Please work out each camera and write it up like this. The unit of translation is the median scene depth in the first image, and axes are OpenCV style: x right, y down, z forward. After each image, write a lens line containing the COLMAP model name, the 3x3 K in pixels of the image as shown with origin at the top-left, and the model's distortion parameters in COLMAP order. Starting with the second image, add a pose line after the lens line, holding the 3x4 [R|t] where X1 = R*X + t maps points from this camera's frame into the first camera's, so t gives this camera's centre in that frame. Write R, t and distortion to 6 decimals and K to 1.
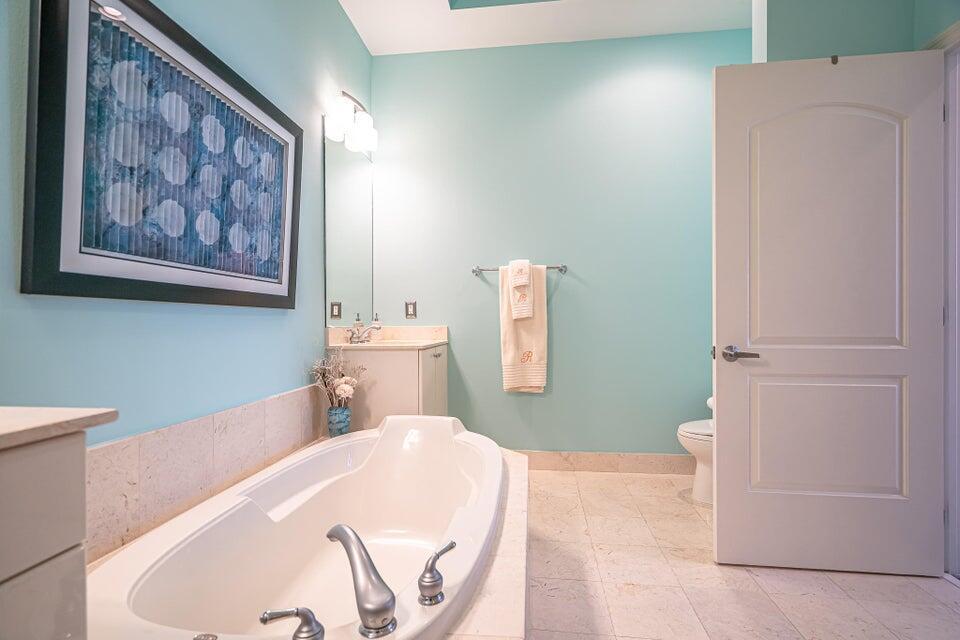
lens RADIAL K [[444.6, 0, 477.9], [0, 444.6, 323.4], [0, 0, 1]] dist [-0.000023, 0.000305]
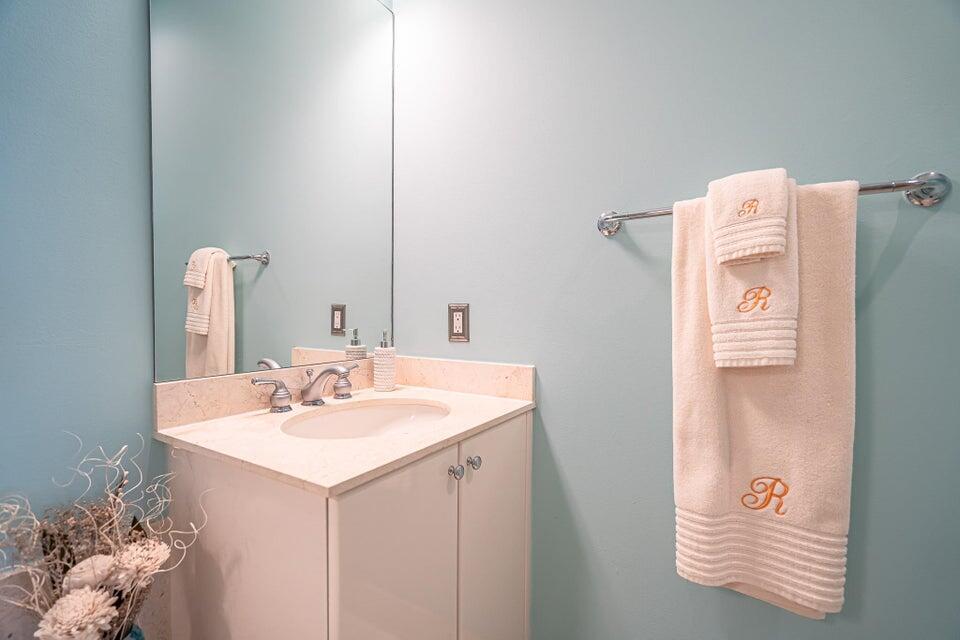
lens RADIAL K [[444.6, 0, 477.9], [0, 444.6, 323.4], [0, 0, 1]] dist [-0.000023, 0.000305]
pose [[0.911507, 0.022991, -0.410641, 0.053585], [-0.011911, 0.999493, 0.029521, -0.046756], [0.411112, -0.022017, 0.911319, 0.644622]]
